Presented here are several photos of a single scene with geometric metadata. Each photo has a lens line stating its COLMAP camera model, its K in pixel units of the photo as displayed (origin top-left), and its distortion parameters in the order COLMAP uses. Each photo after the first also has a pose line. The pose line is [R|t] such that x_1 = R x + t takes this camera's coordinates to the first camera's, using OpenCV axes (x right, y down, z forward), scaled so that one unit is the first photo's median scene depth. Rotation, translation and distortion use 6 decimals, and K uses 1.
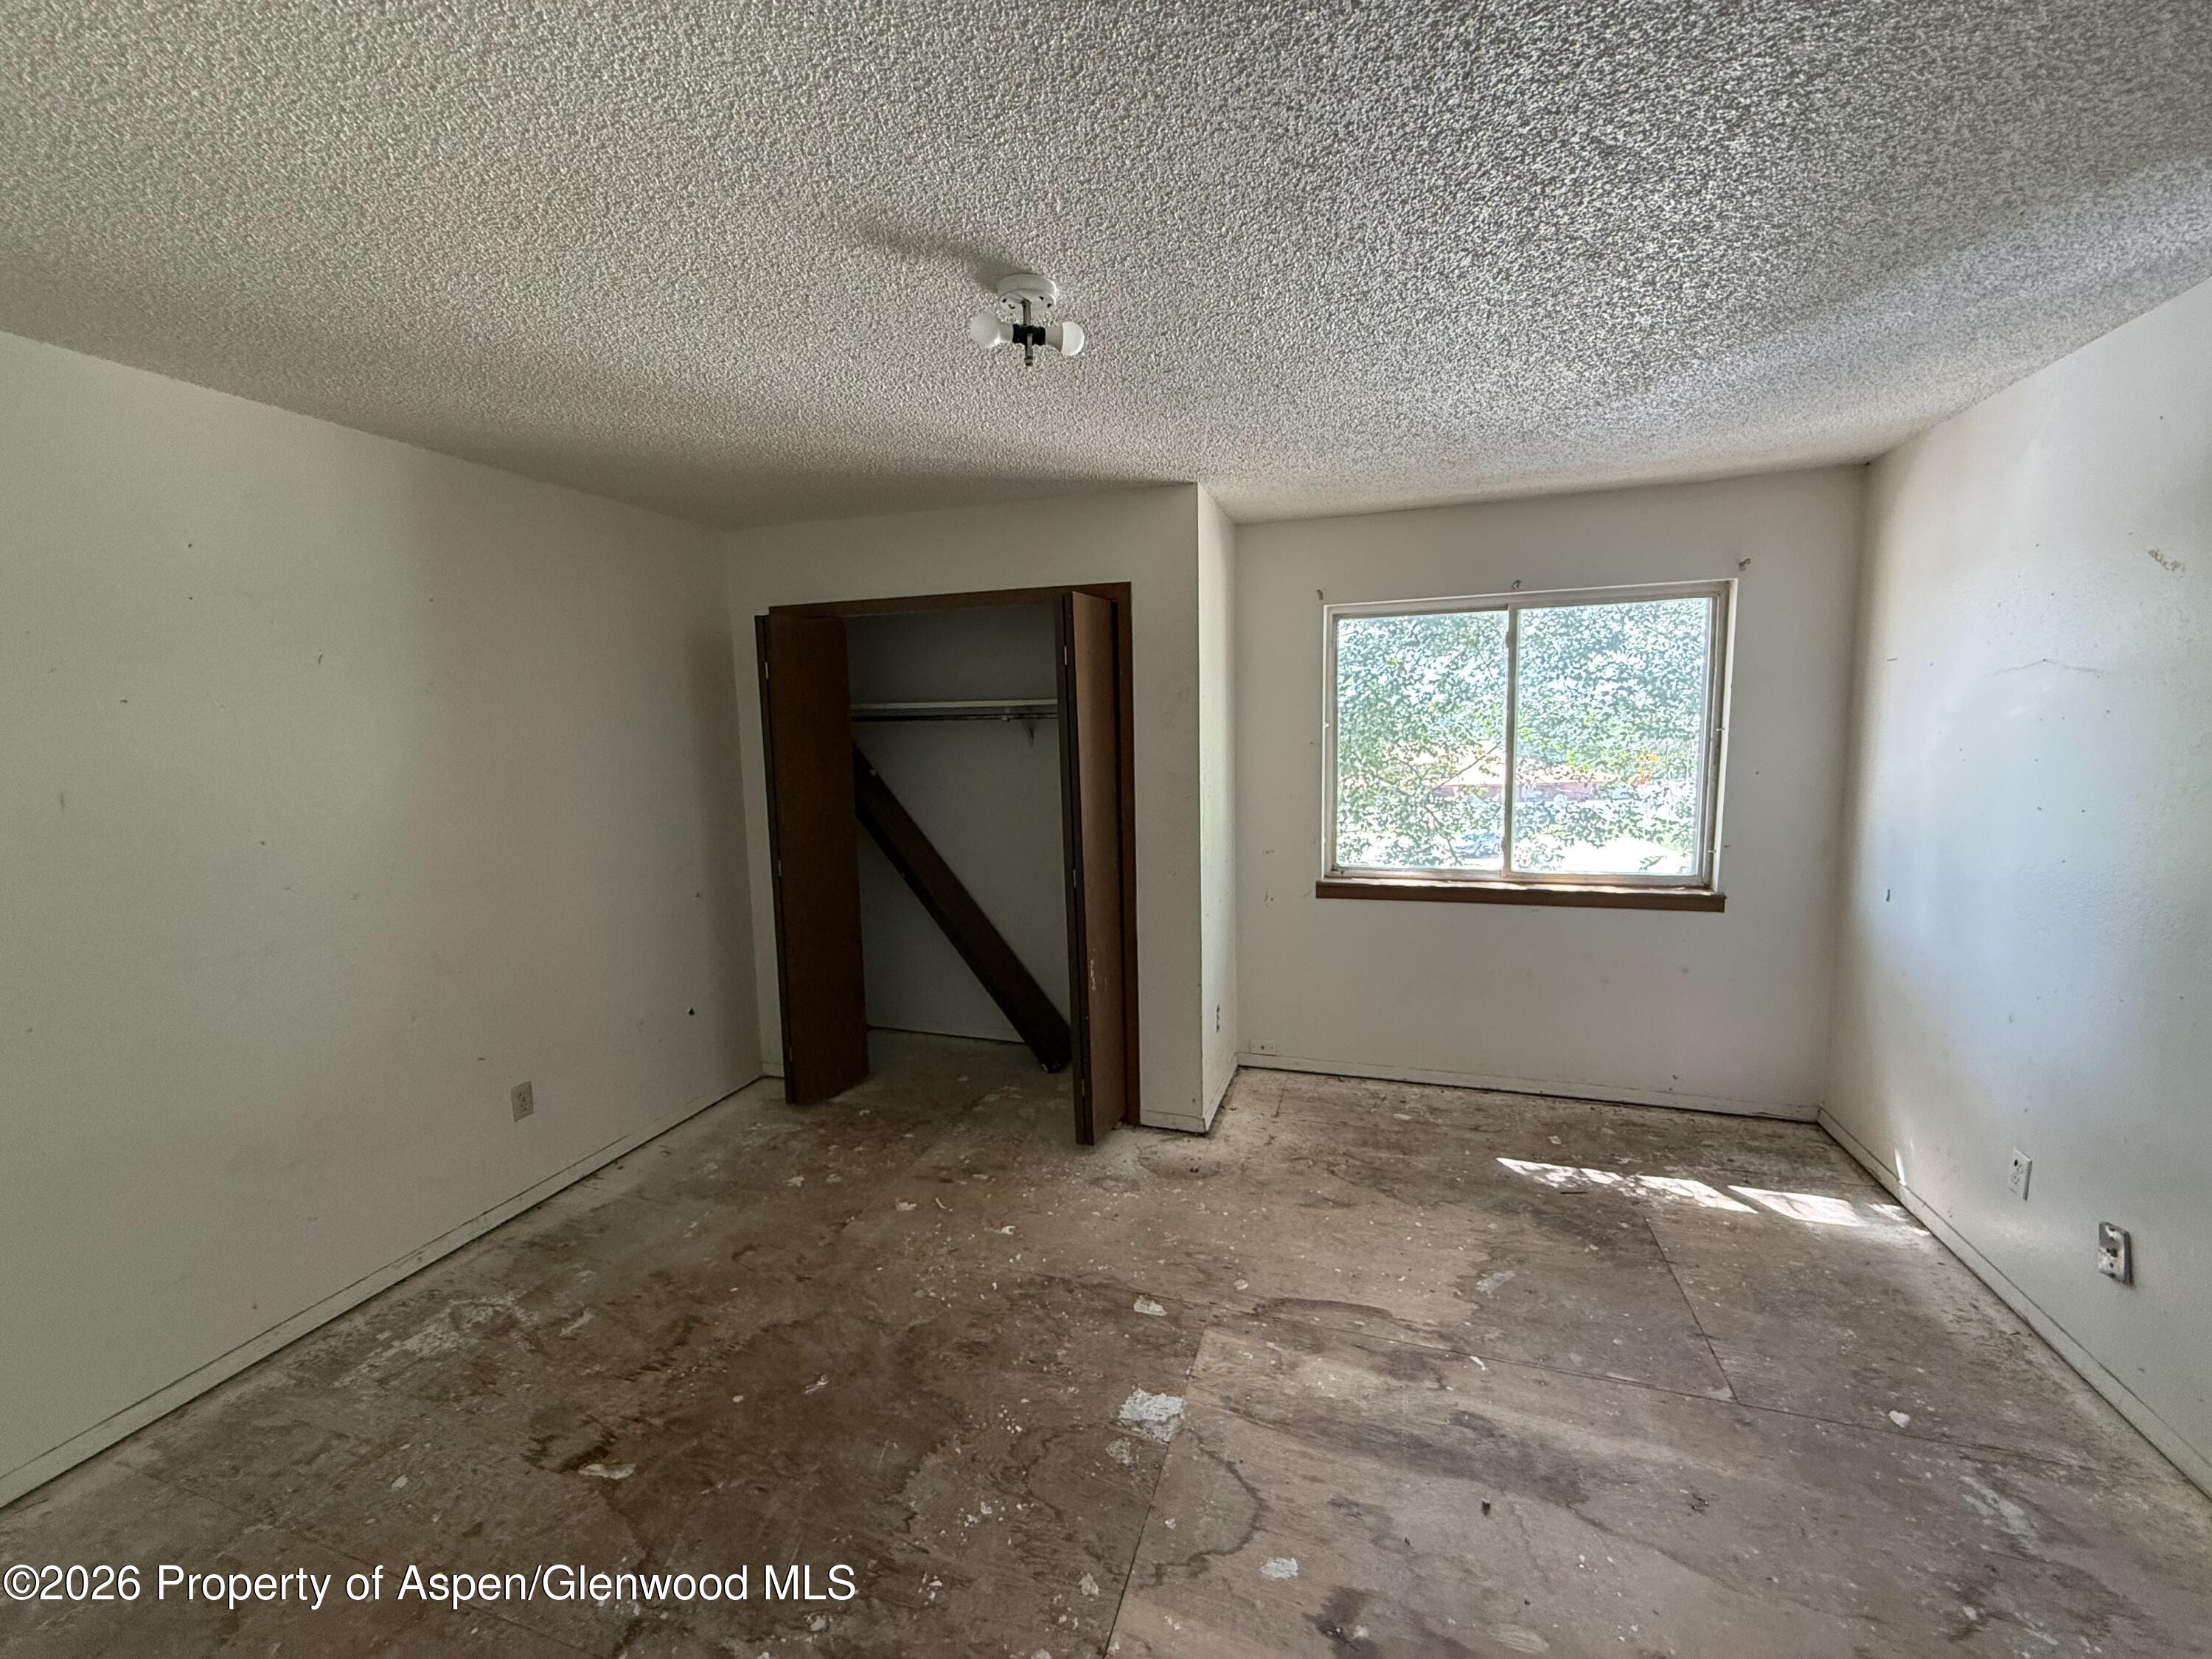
lens RADIAL K [[884.3, 0, 1097.5], [0, 884.3, 831.4], [0, 0, 1]] dist [-0.000341, 0.000316]
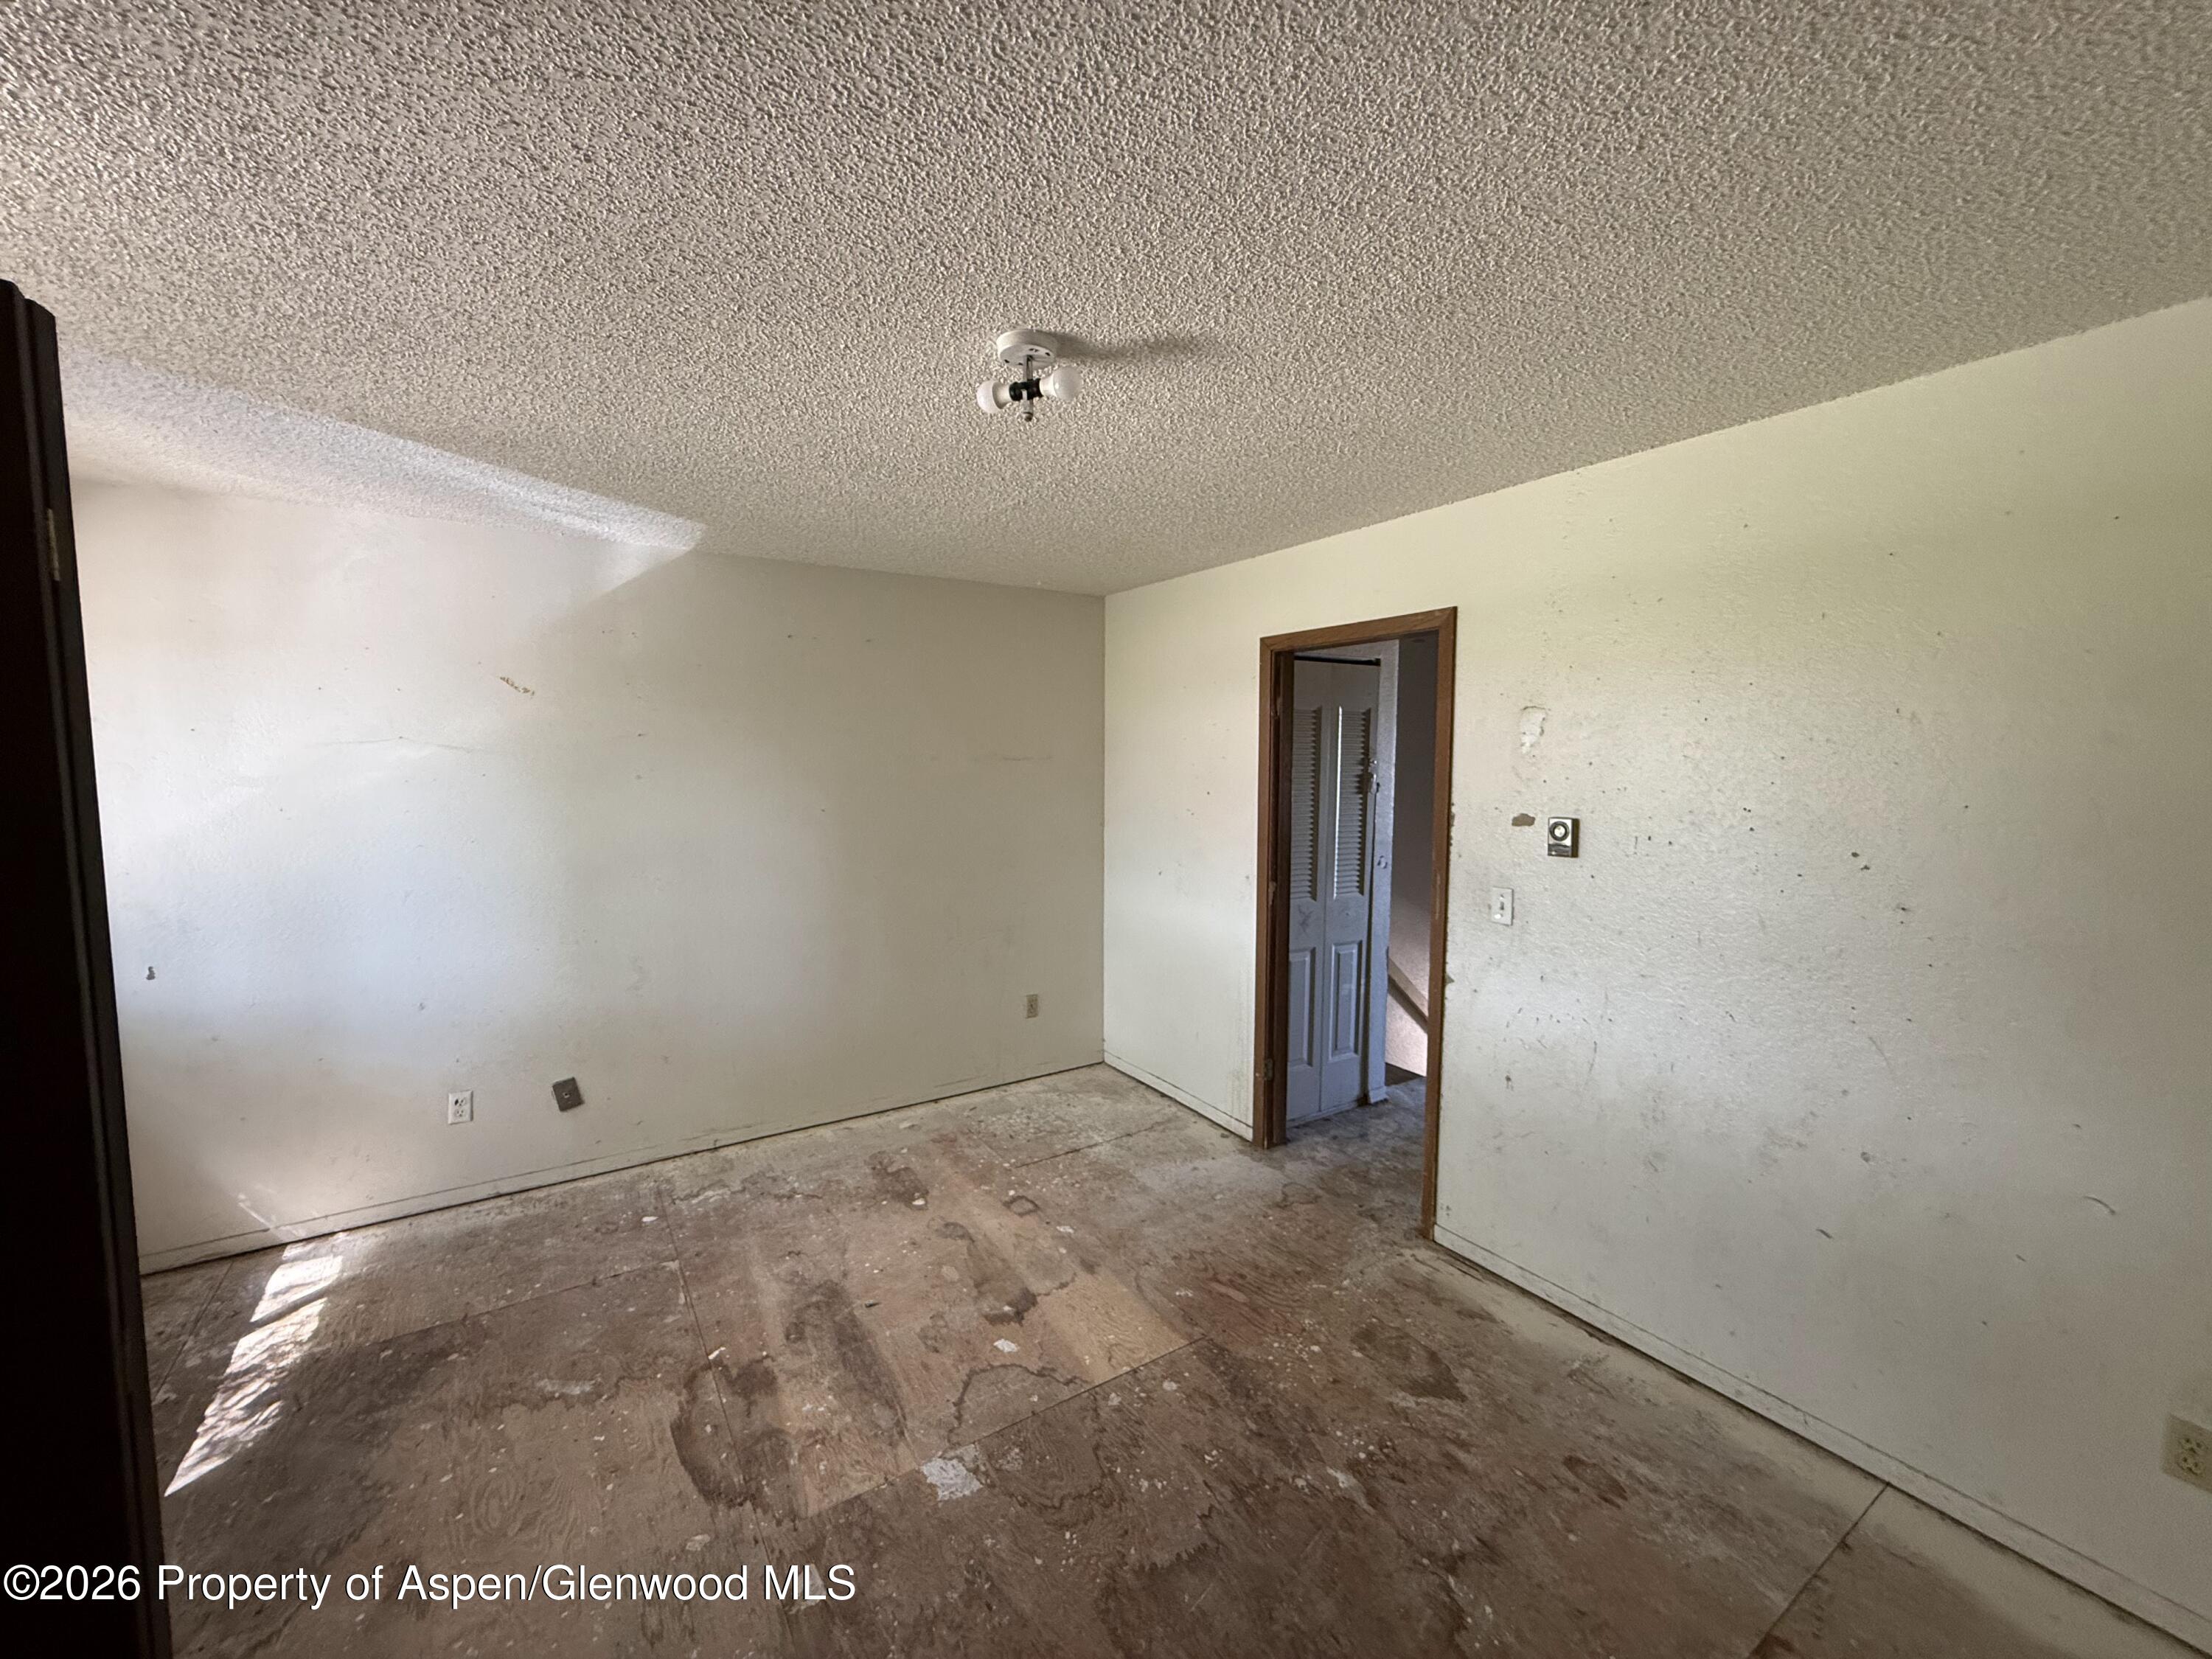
lens RADIAL K [[884.3, 0, 1100.0], [0, 884.3, 830.0], [0, 0, 1]] dist [-0.000341, 0.000316]
pose [[-0.780170, -0.029842, 0.624855, -0.656520], [0.092557, 0.982361, 0.162479, -0.192001], [-0.618683, 0.184596, -0.763647, 1.515347]]
